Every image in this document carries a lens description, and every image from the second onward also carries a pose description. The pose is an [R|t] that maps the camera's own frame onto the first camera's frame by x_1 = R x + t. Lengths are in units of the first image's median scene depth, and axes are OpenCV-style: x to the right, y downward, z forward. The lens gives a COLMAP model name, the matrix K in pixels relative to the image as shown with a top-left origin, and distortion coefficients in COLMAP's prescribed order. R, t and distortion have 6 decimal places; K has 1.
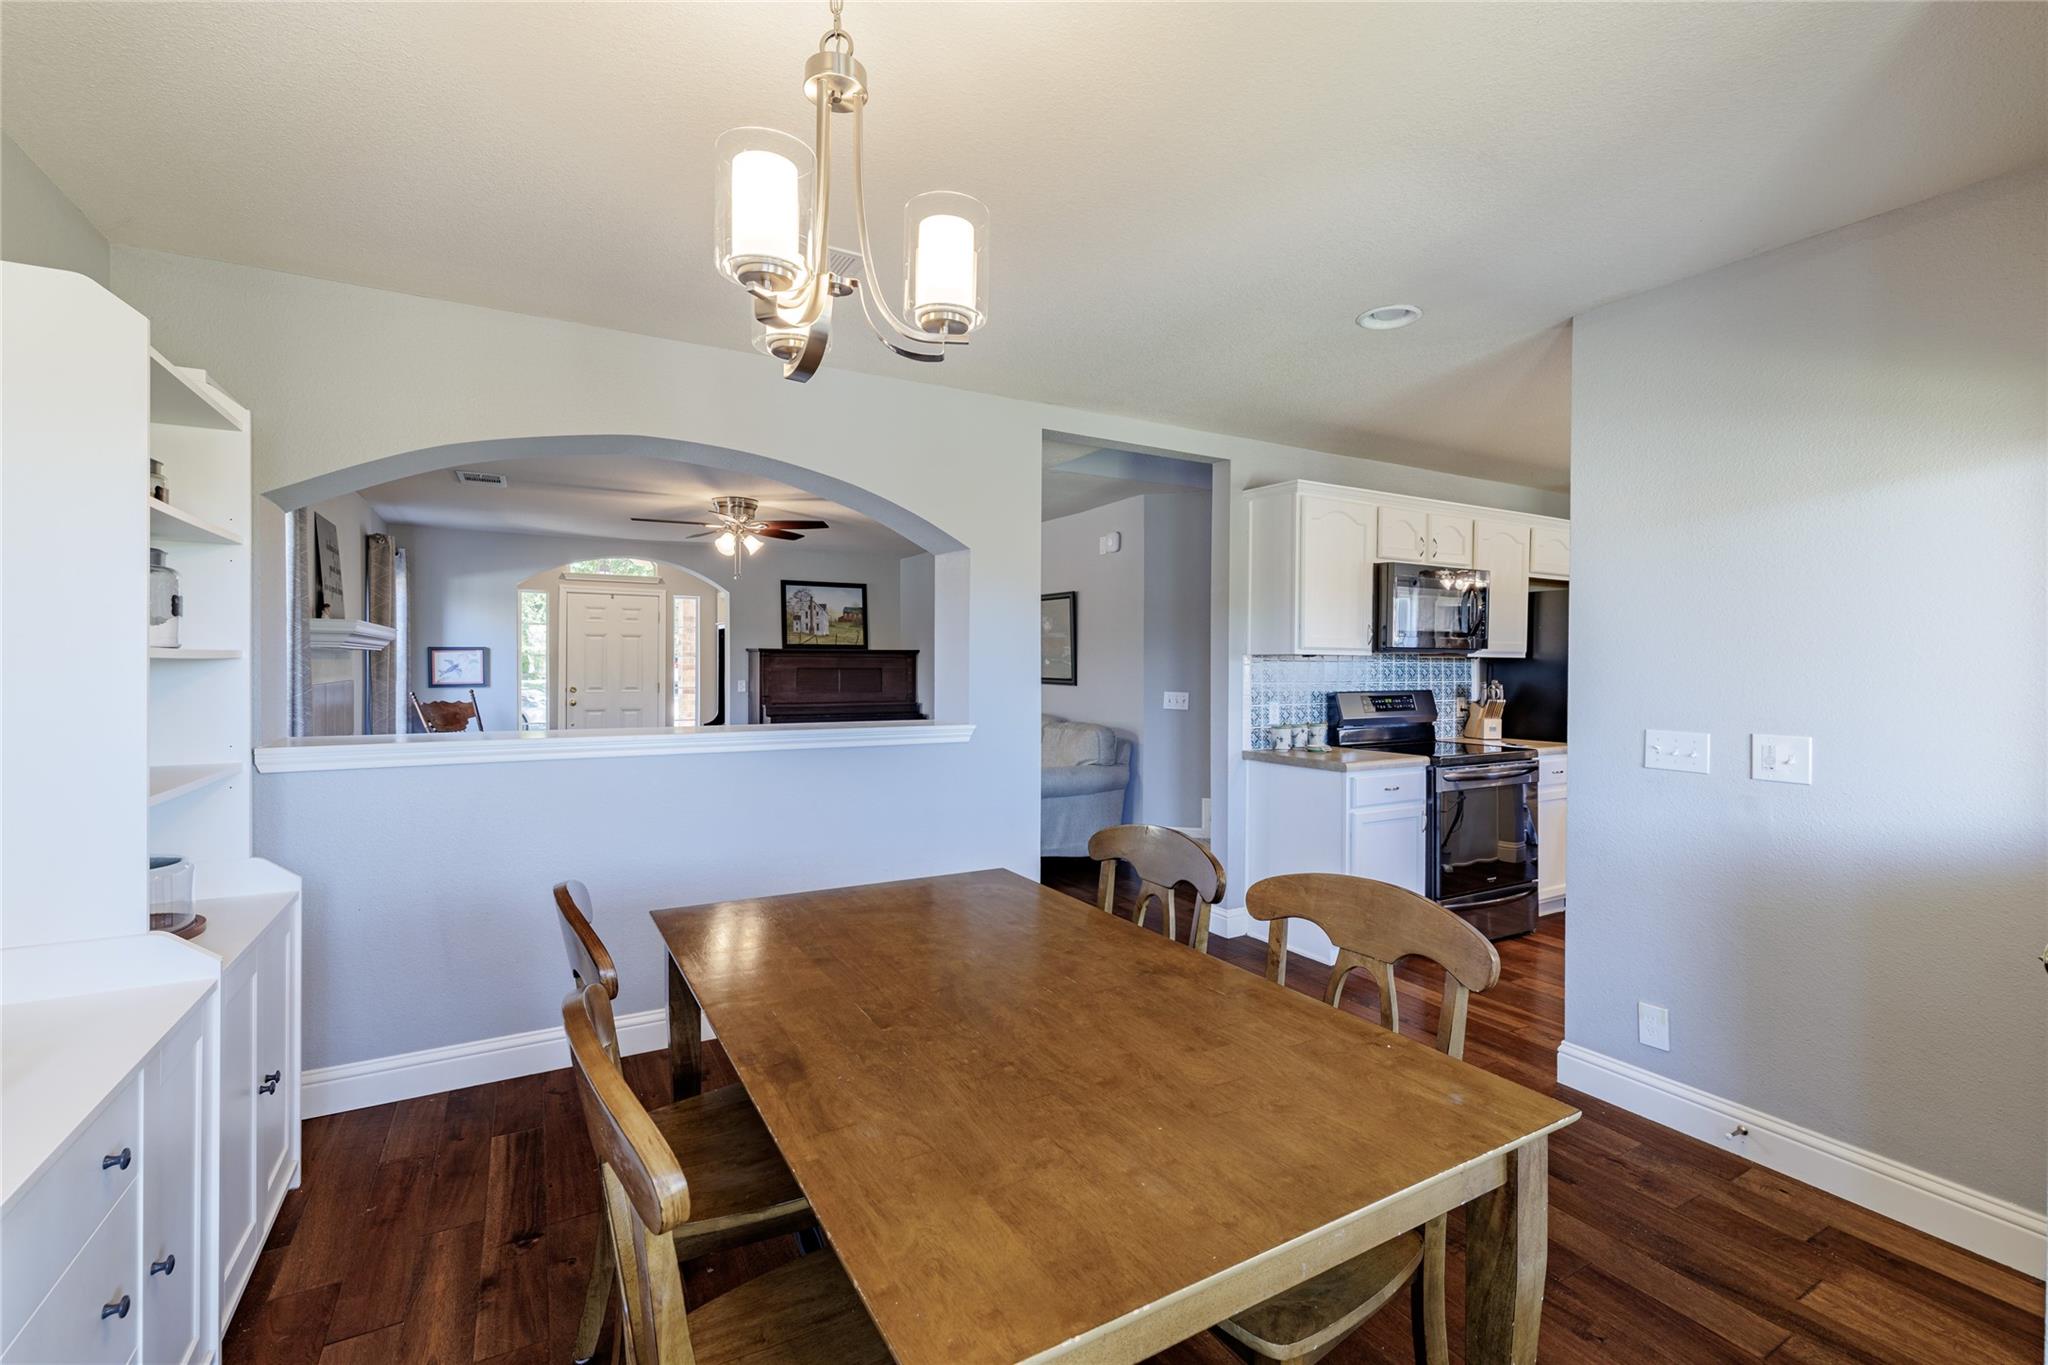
lens RADIAL K [[898.4, 0, 1023.6], [0, 898.4, 674.8], [0, 0, 1]] dist [0.000475, 0.000476]
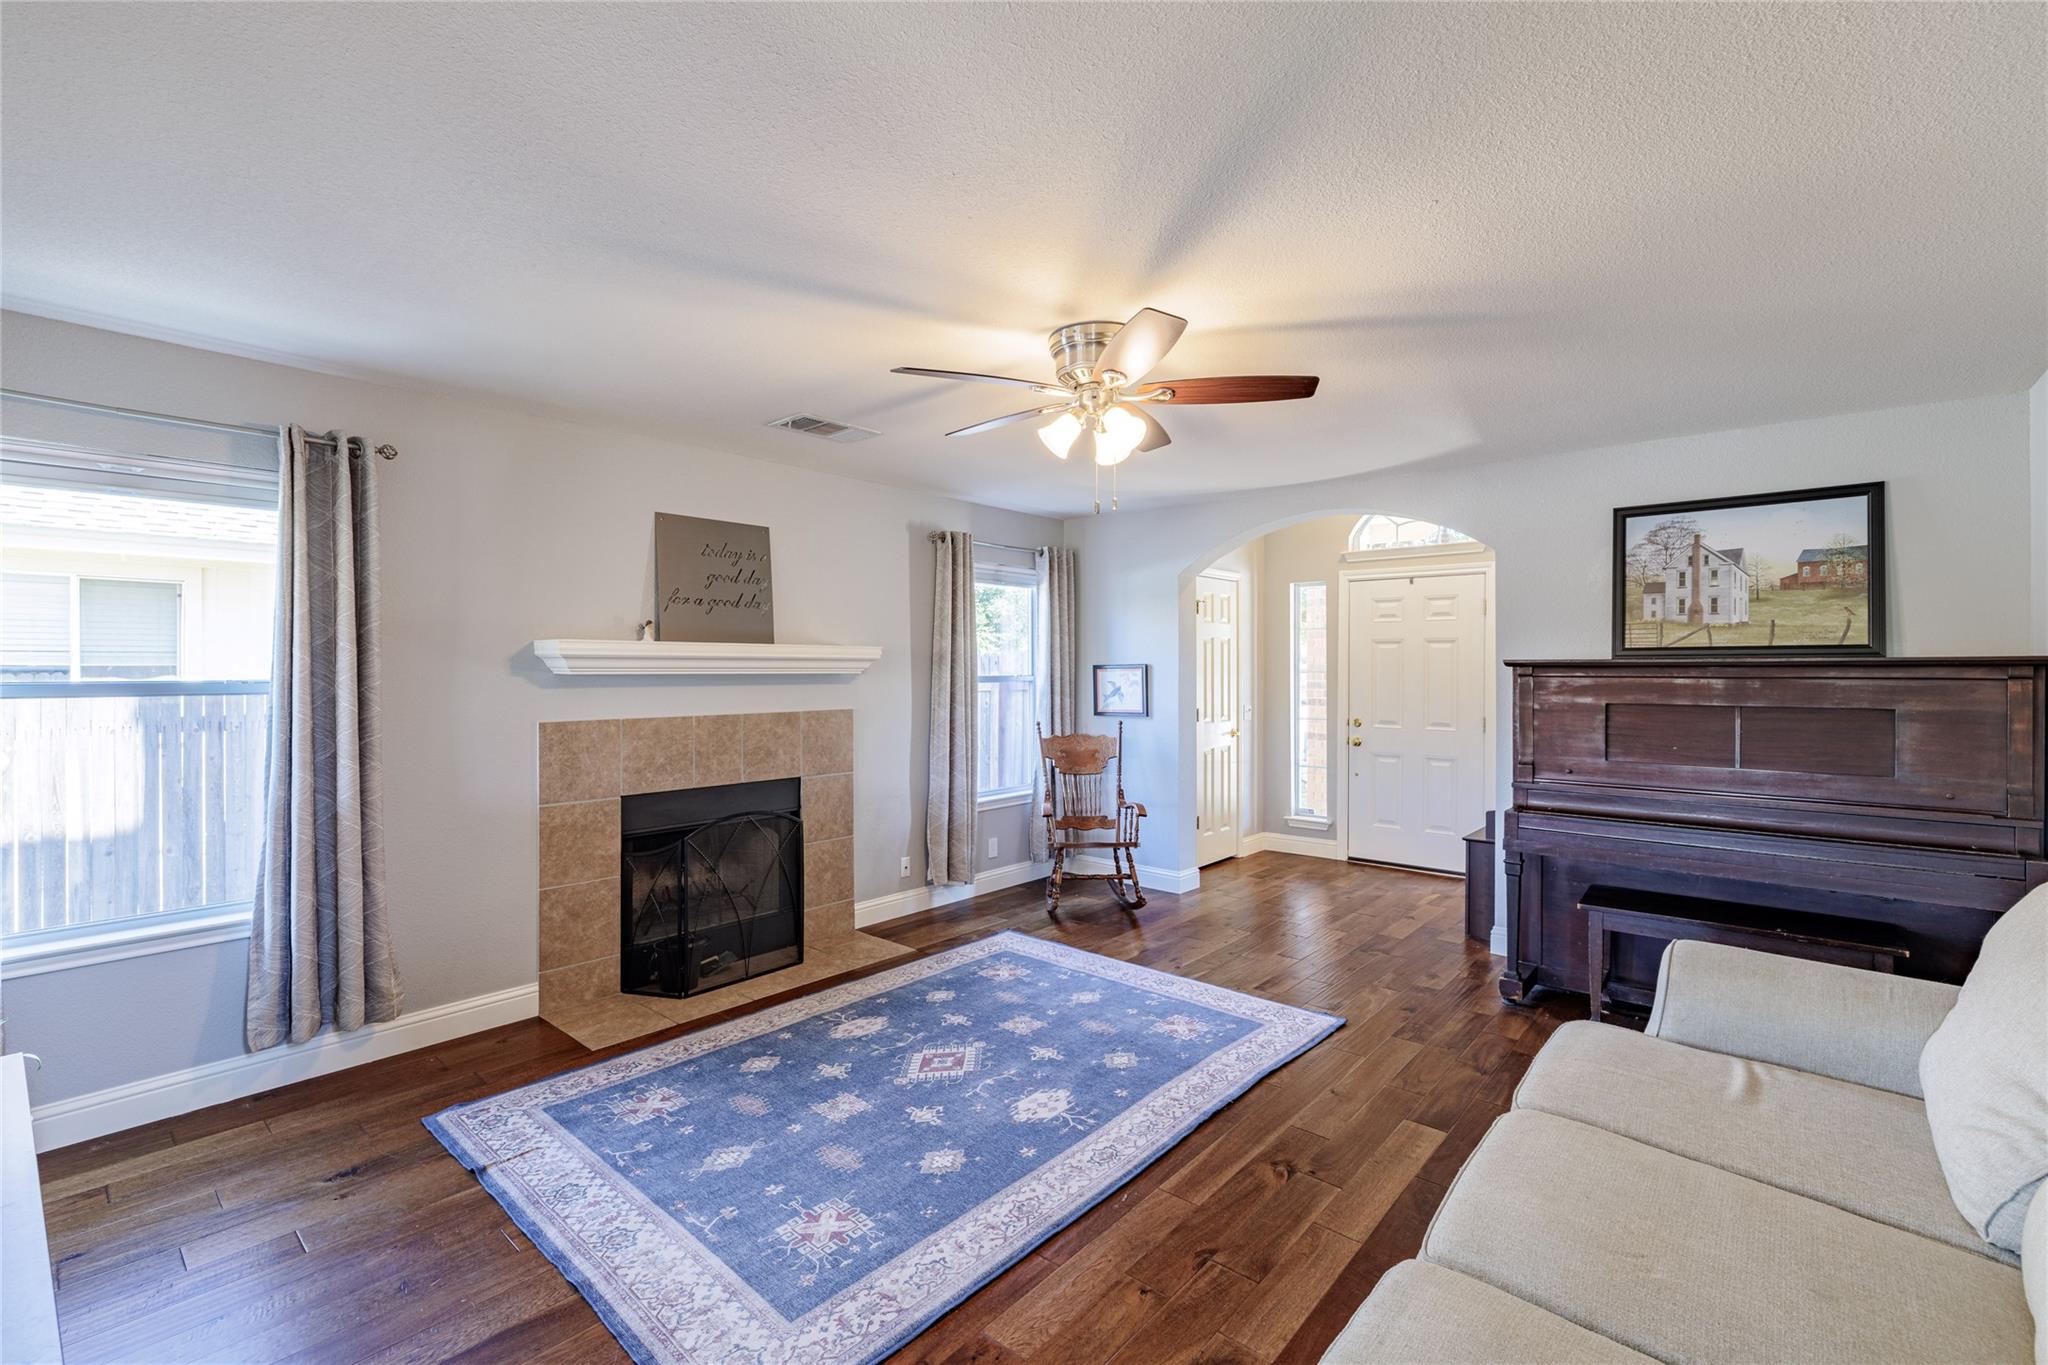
lens RADIAL K [[898.4, 0, 1022.2], [0, 898.4, 674.9], [0, 0, 1]] dist [0.000475, 0.000476]
pose [[0.333411, 0.001803, -0.942780, 0.062709], [-0.008460, 0.999964, -0.001080, -0.017132], [0.942744, 0.008336, 0.333414, 0.552512]]
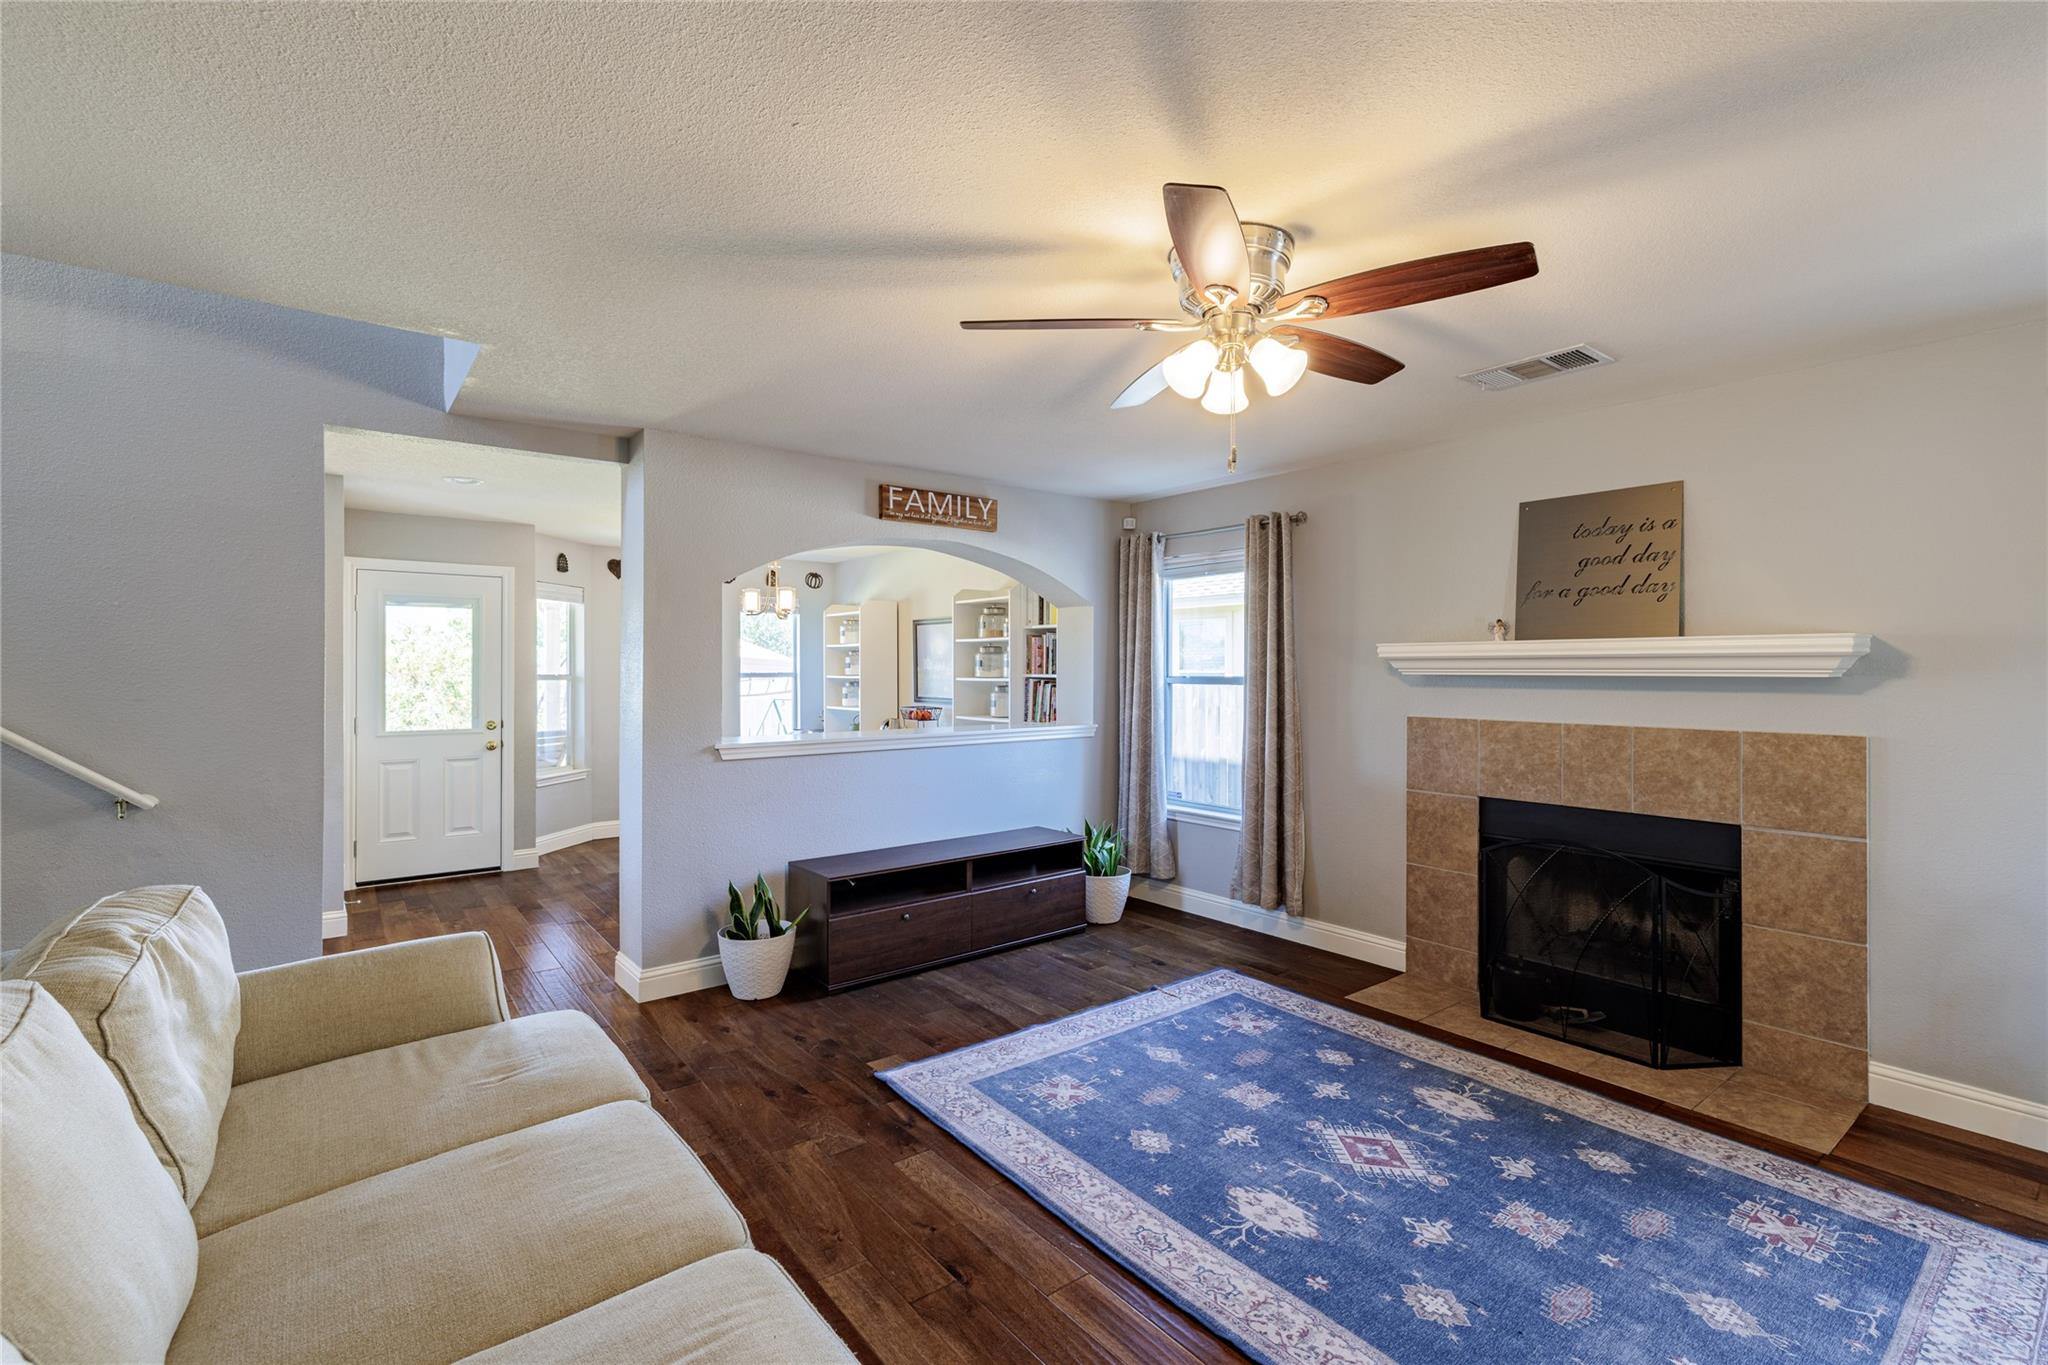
lens RADIAL K [[898.4, 0, 1031.7], [0, 898.4, 673.5], [0, 0, 1]] dist [0.000475, 0.000476]
pose [[-0.987713, -0.005710, -0.156176, -0.252596], [-0.008016, 0.999868, 0.014139, -0.024256], [0.156074, 0.015217, -0.987628, 1.142672]]
